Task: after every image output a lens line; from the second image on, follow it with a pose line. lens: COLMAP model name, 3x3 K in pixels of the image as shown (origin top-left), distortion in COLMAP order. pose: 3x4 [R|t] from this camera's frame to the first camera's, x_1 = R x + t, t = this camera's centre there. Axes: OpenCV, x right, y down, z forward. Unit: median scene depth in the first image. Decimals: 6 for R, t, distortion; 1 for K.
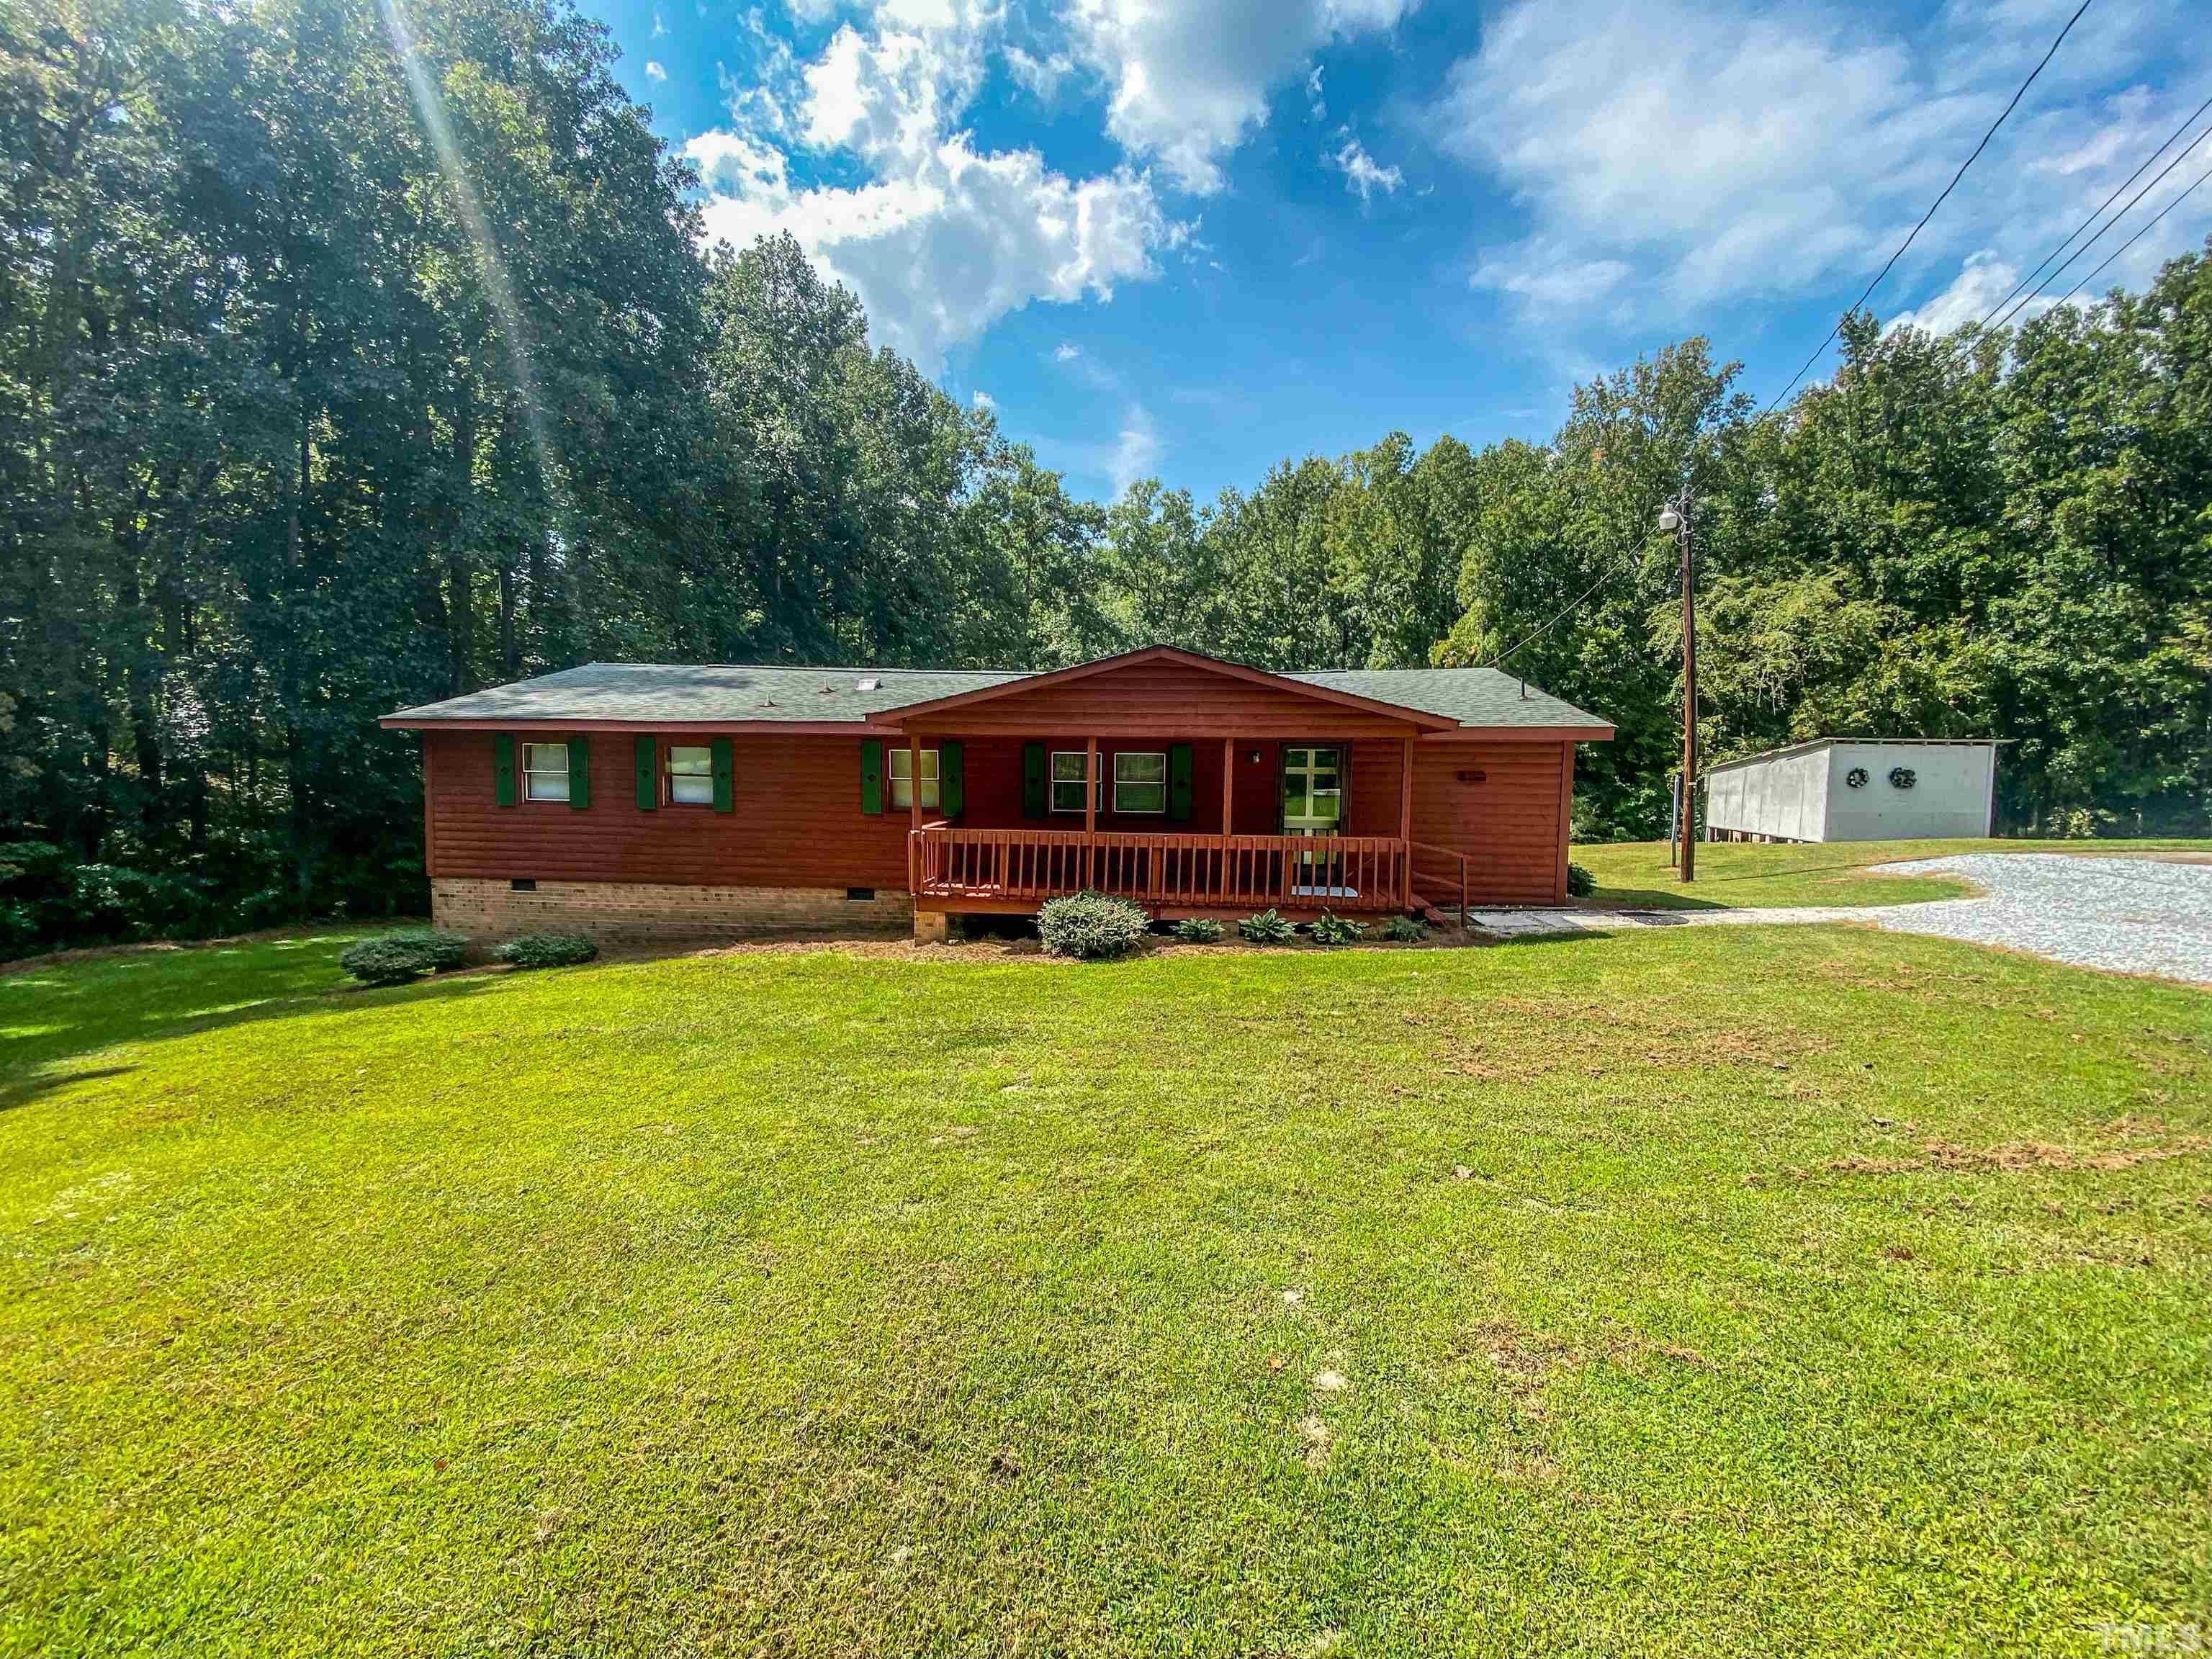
lens RADIAL K [[901.7, 0, 1106.0], [0, 901.7, 829.5], [0, 0, 1]] dist [0.002705, -0.013457]
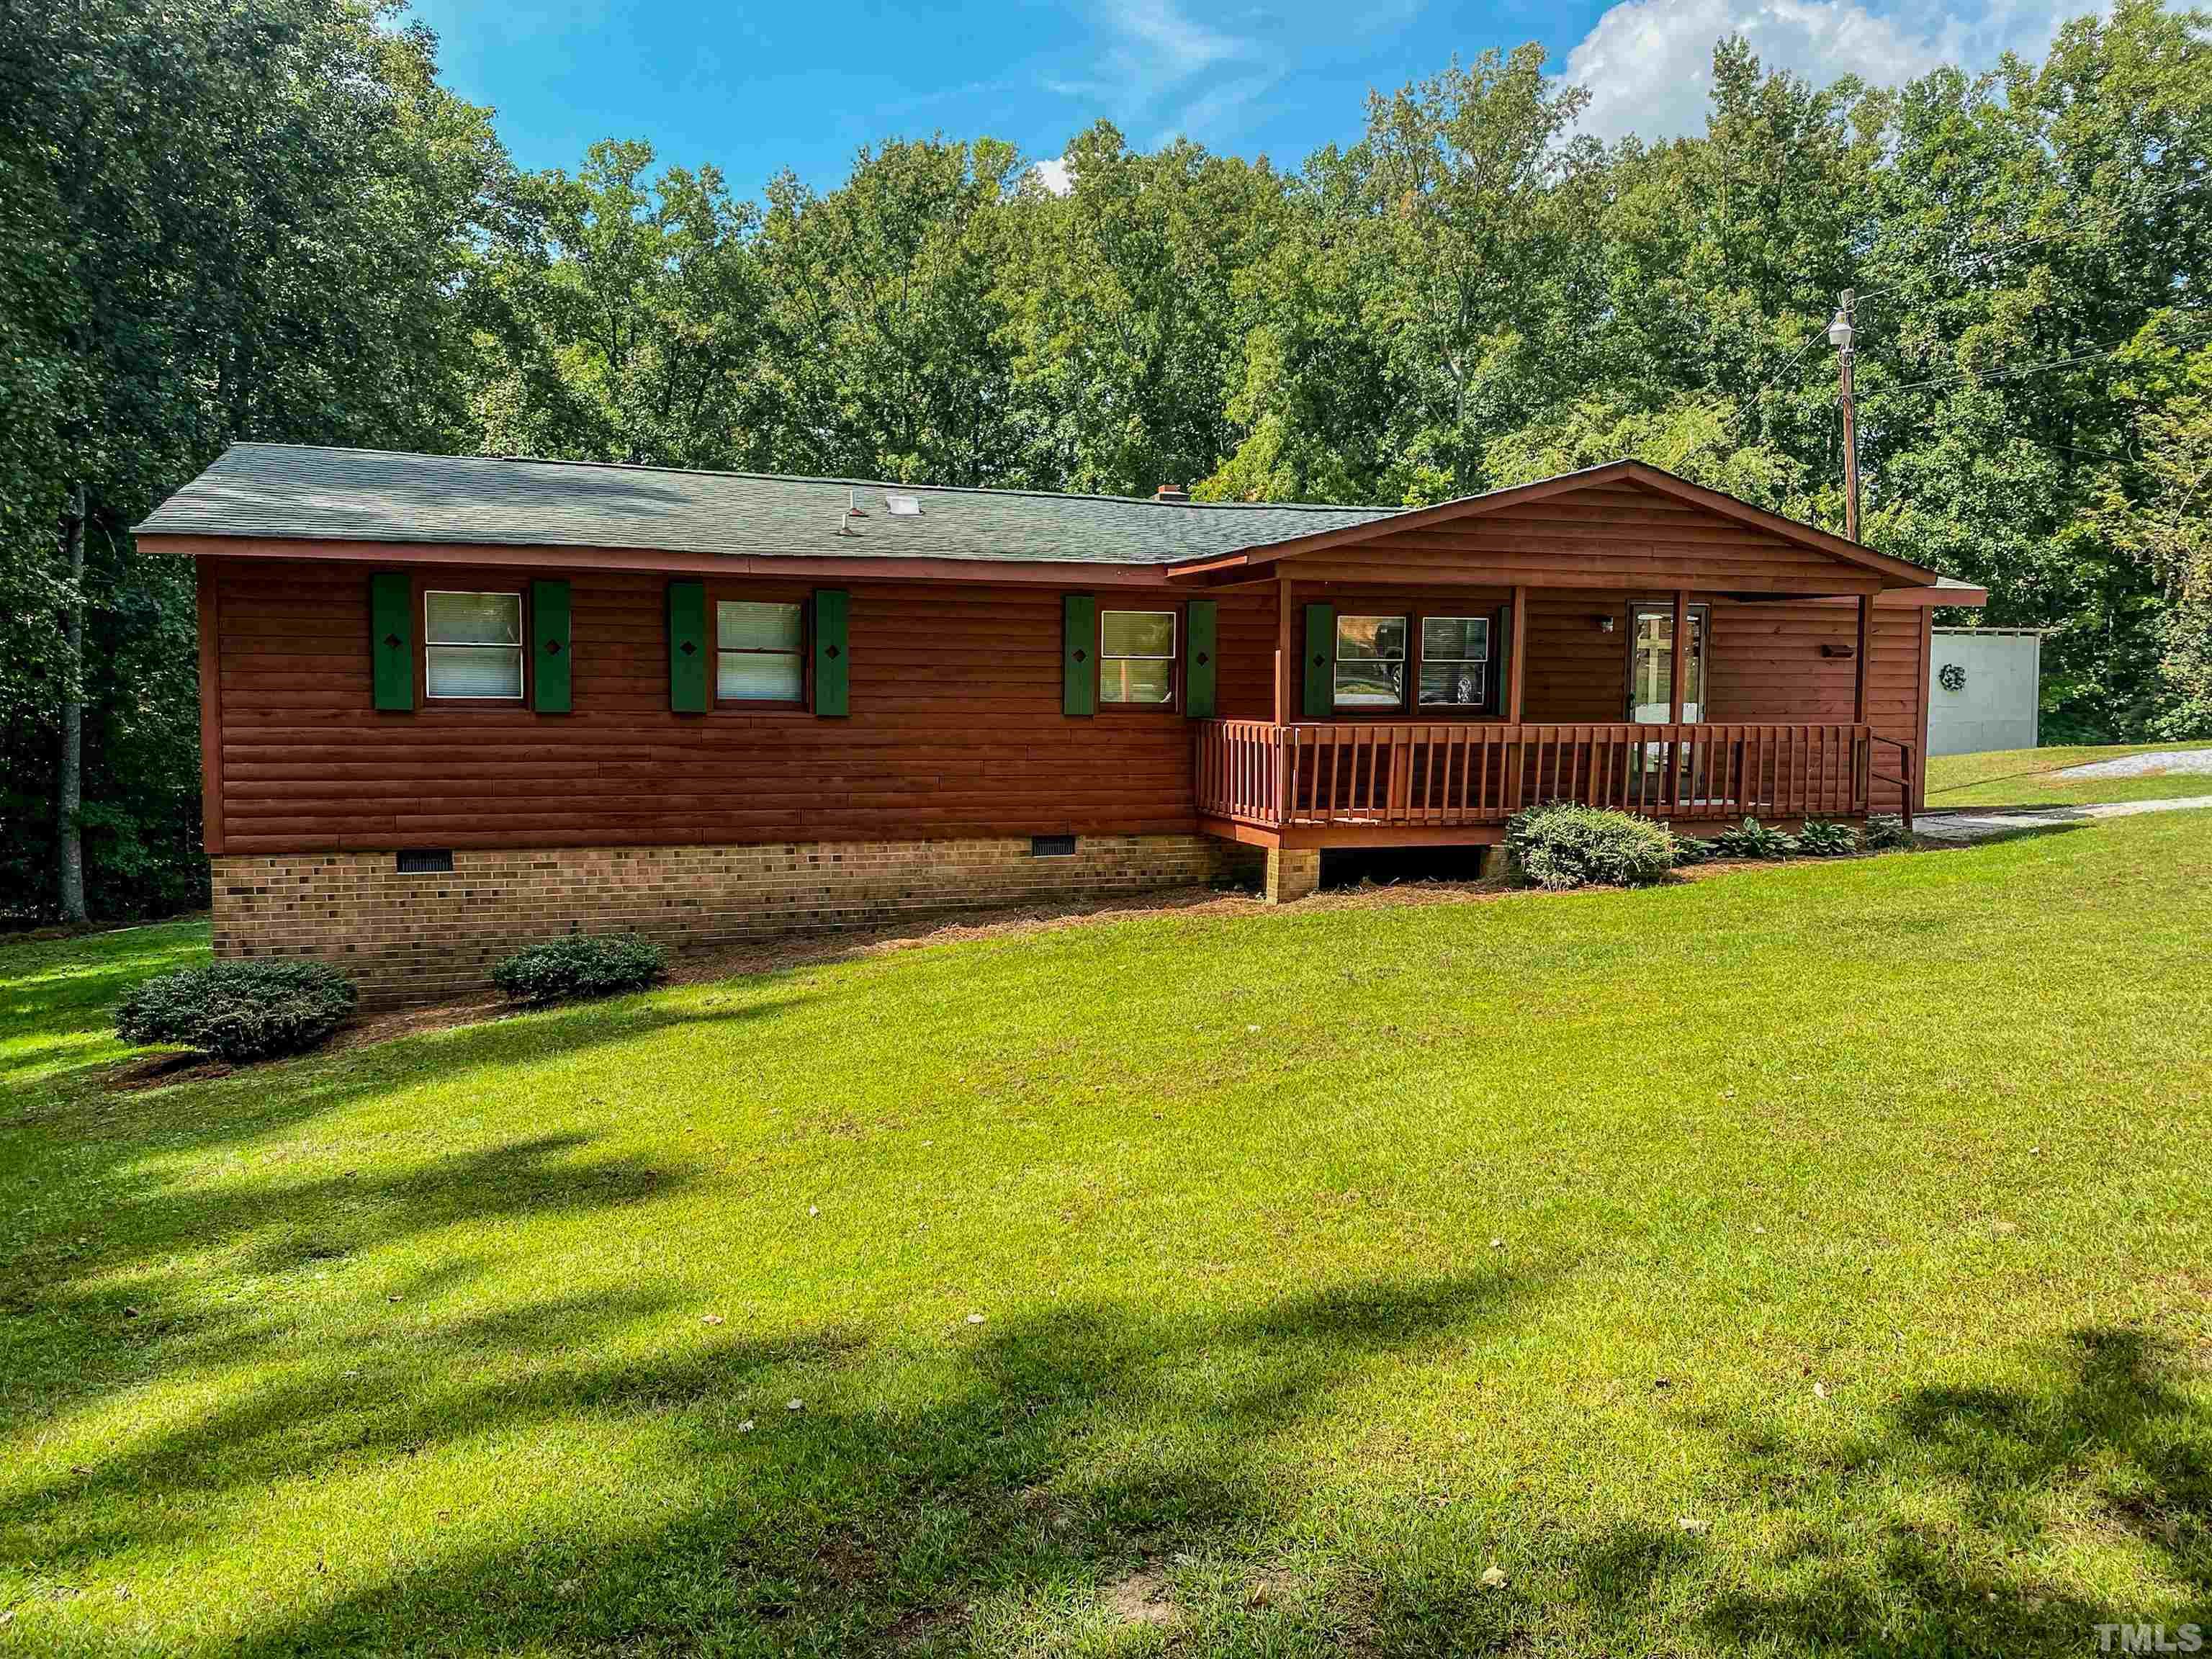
lens RADIAL K [[1670.6, 0, 1106.0], [0, 1670.6, 829.5], [0, 0, 1]] dist [-0.003683, -0.003850]
pose [[0.910820, -0.040359, 0.410827, -0.222833], [0.037074, 0.999185, 0.015963, 0.013946], [-0.411136, 0.000692, 0.911574, -0.016381]]
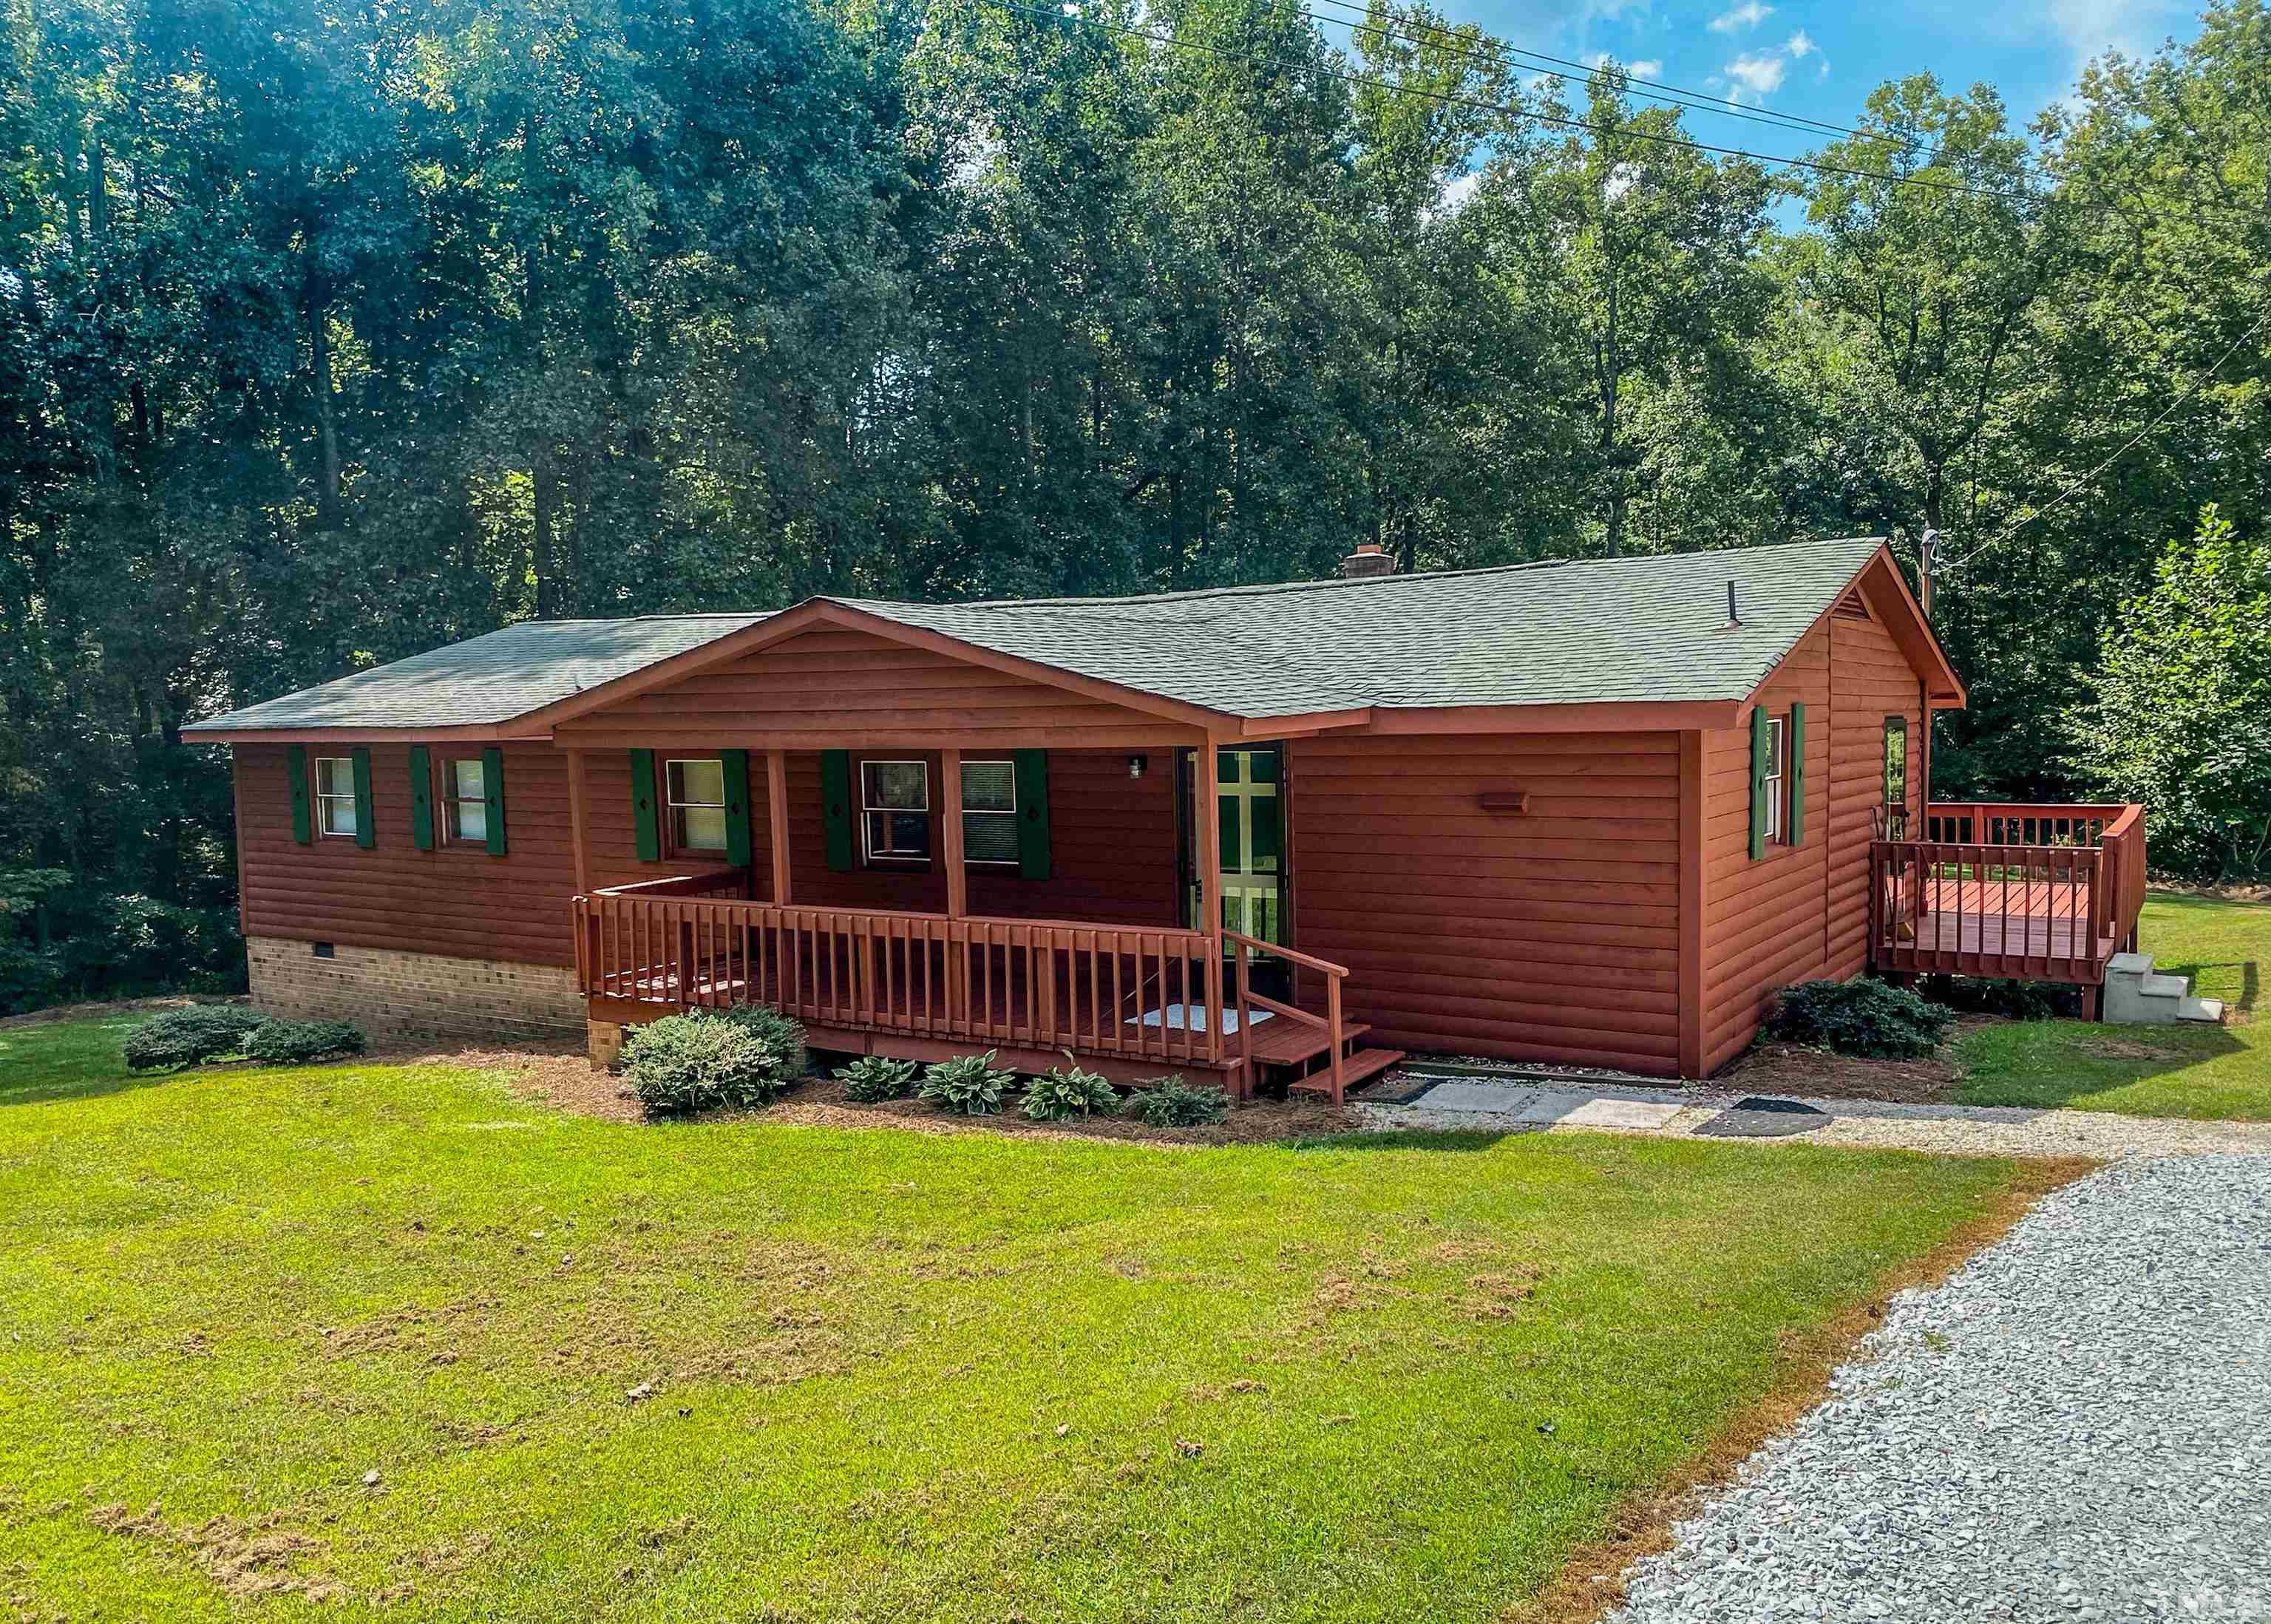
lens RADIAL K [[1749.1, 0, 1135.5], [0, 1749.1, 812.0], [0, 0, 1]] dist [0.001059, 0.001777]
pose [[0.883578, -0.003969, -0.468267, 0.199318], [0.005016, 0.999987, 0.000990, -0.016059], [0.468257, -0.003224, 0.883586, 0.015084]]
